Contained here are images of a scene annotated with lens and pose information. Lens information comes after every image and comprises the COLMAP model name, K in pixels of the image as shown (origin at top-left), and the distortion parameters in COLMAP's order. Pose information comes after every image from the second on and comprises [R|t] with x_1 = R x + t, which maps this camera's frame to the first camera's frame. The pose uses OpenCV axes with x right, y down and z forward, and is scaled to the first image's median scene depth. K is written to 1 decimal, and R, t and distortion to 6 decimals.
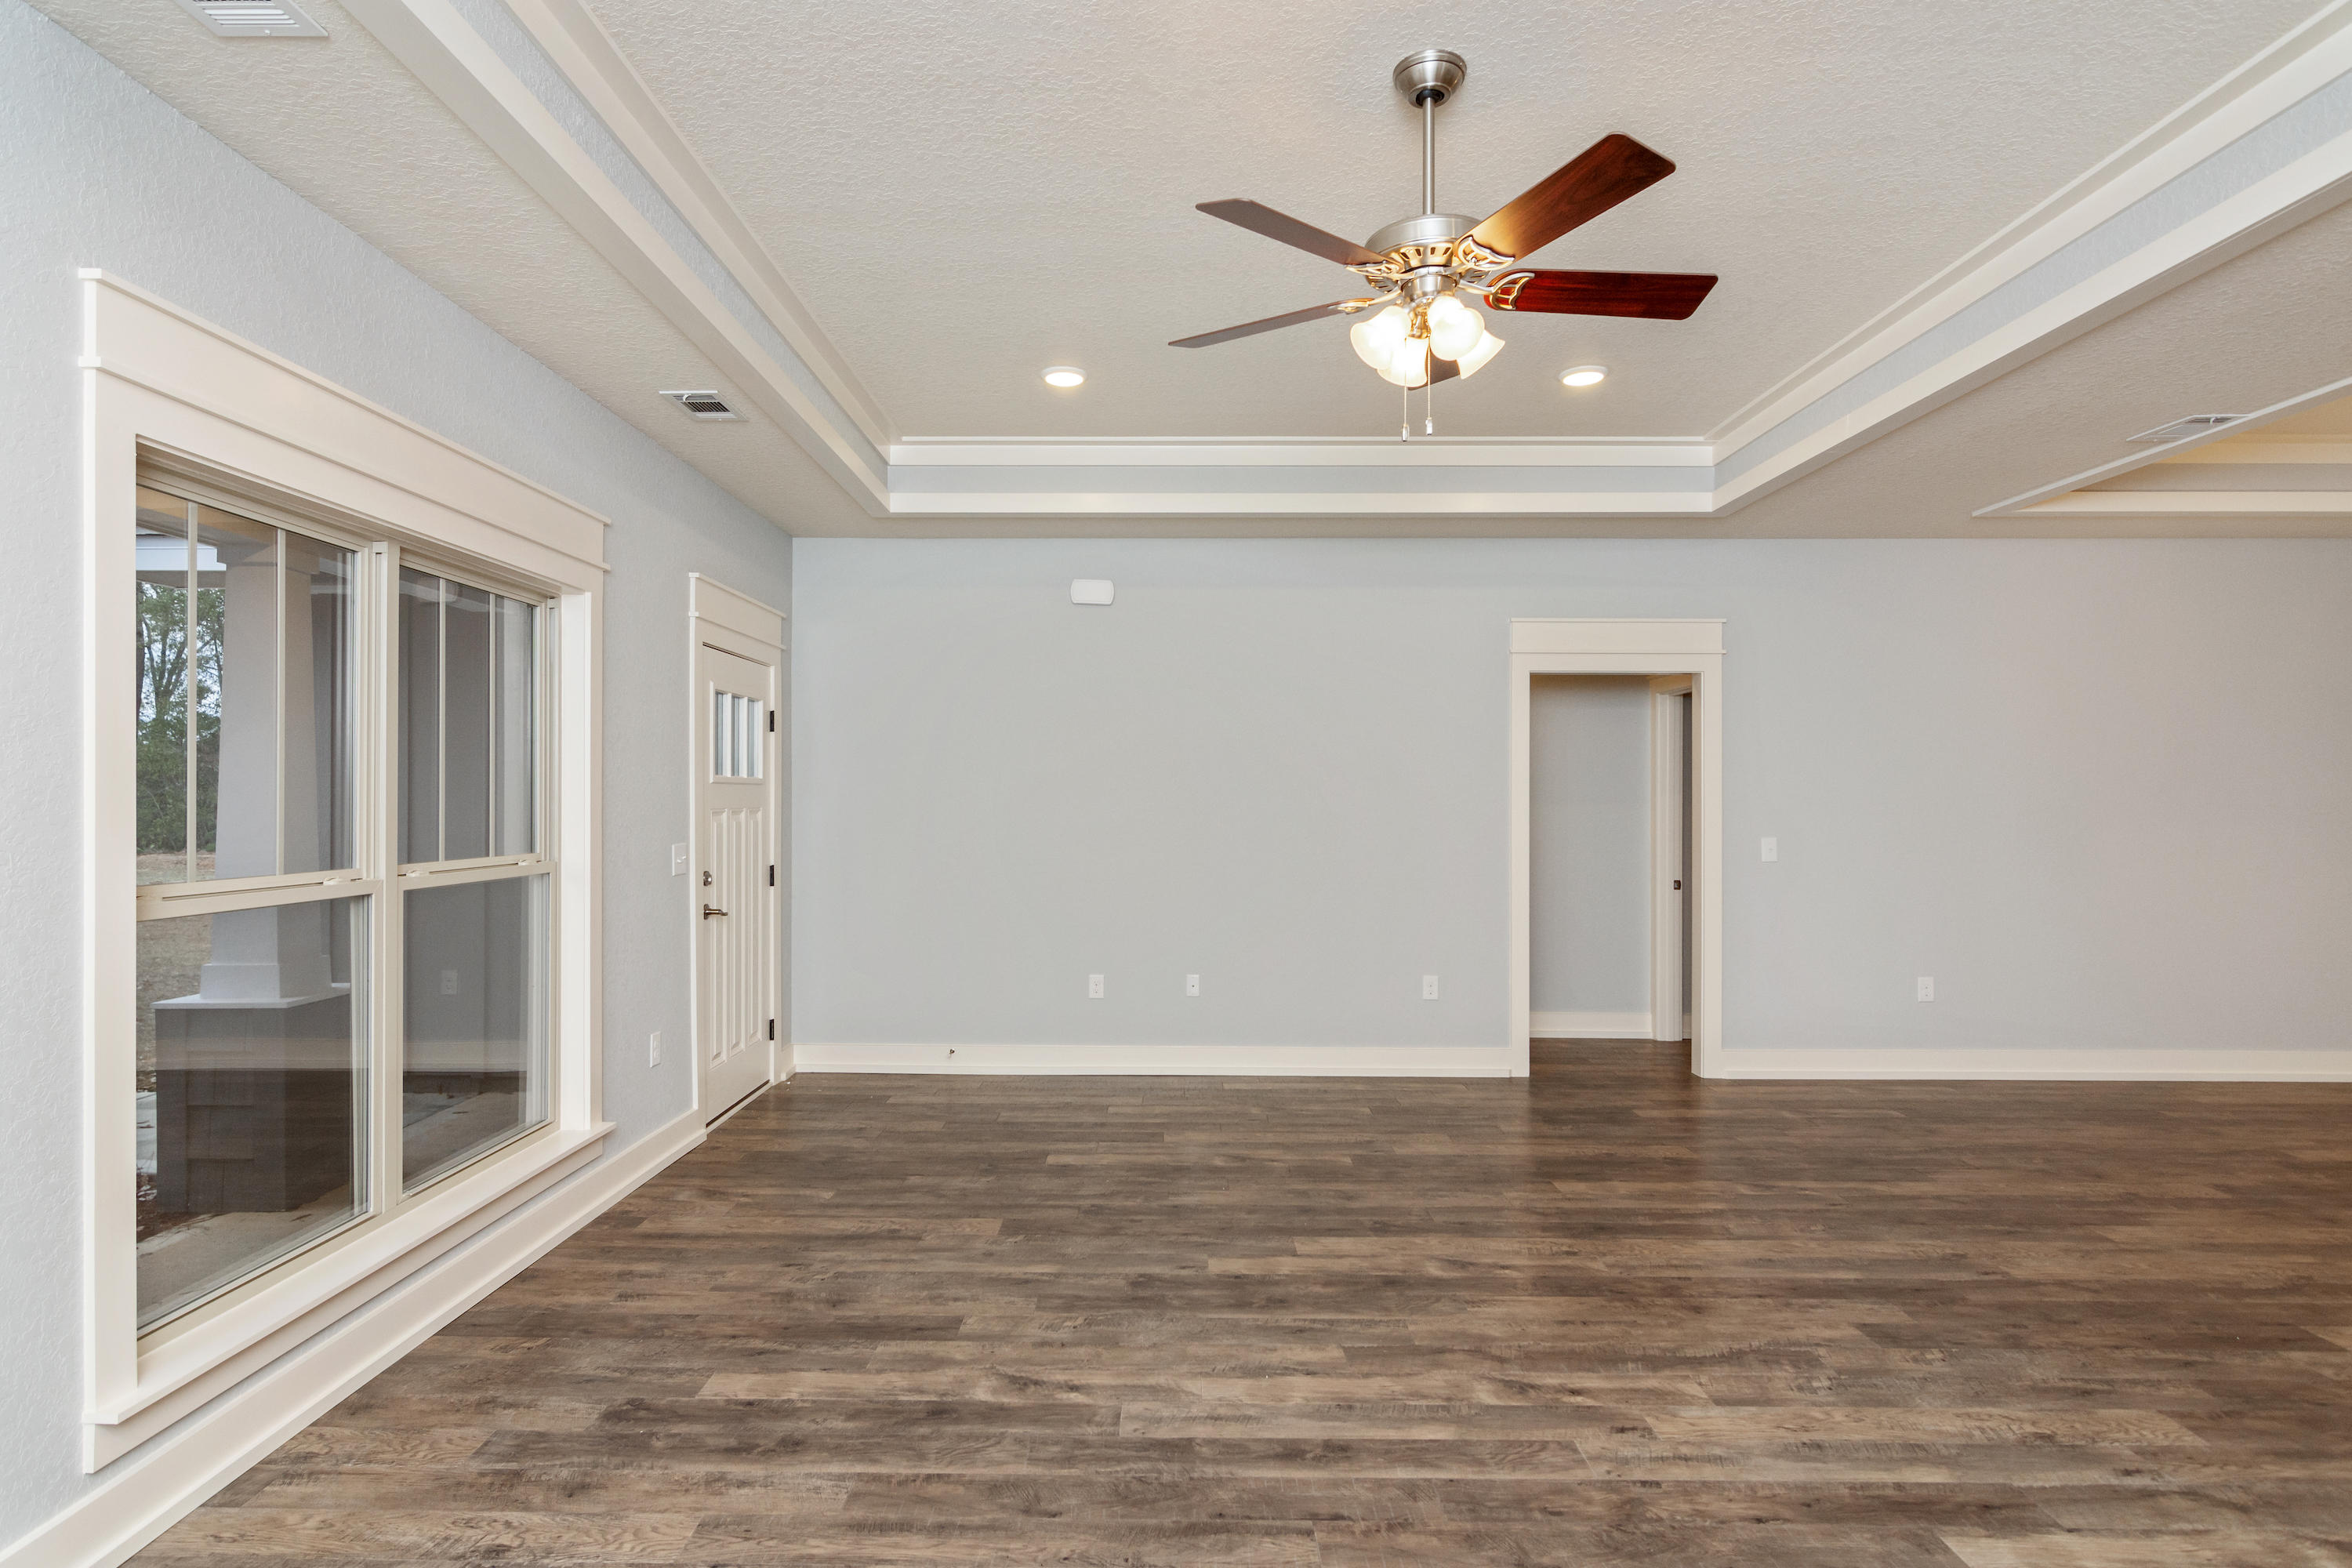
lens RADIAL K [[1262.6, 0, 1176.0], [0, 1262.6, 784.0], [0, 0, 1]] dist [-0.002130, 0.001377]
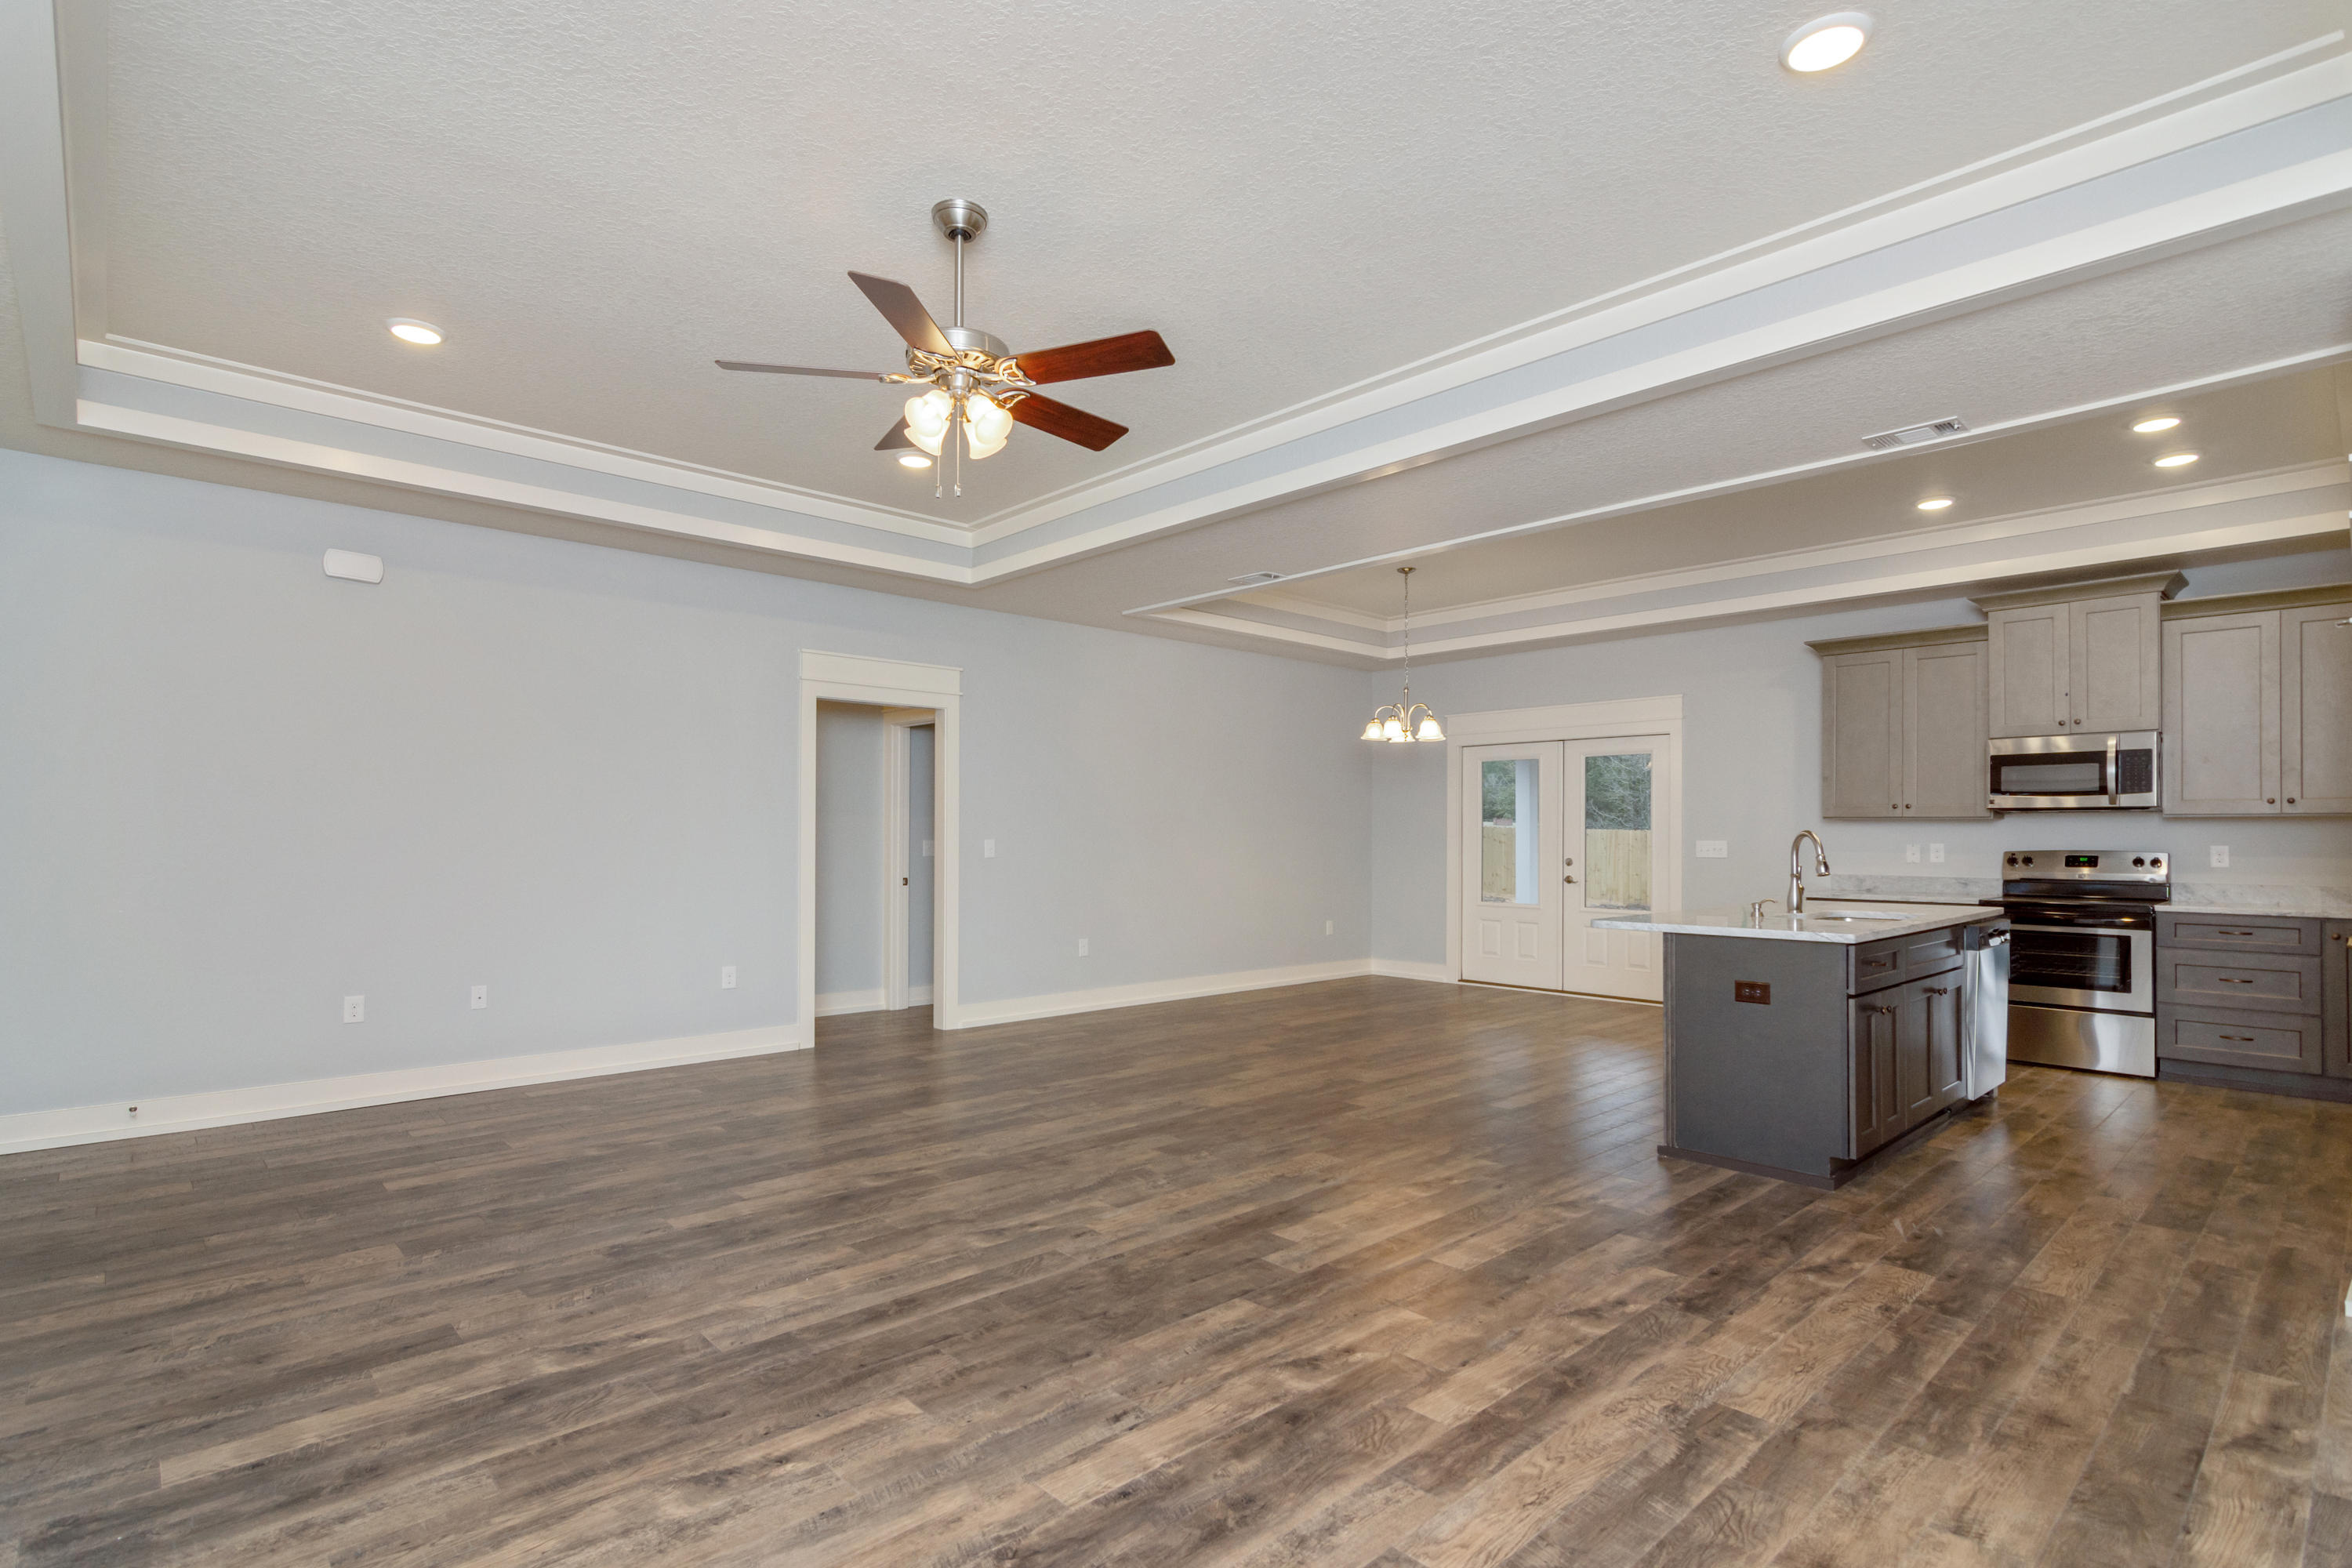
lens RADIAL K [[1192.3, 0, 1175.4], [0, 1192.3, 822.4], [0, 0, 1]] dist [0.002901, 0.002032]
pose [[0.709095, 0.009066, 0.705054, -0.448012], [-0.006938, 0.999959, -0.005881, 0.052905], [-0.705078, -0.000721, 0.709129, -0.013722]]
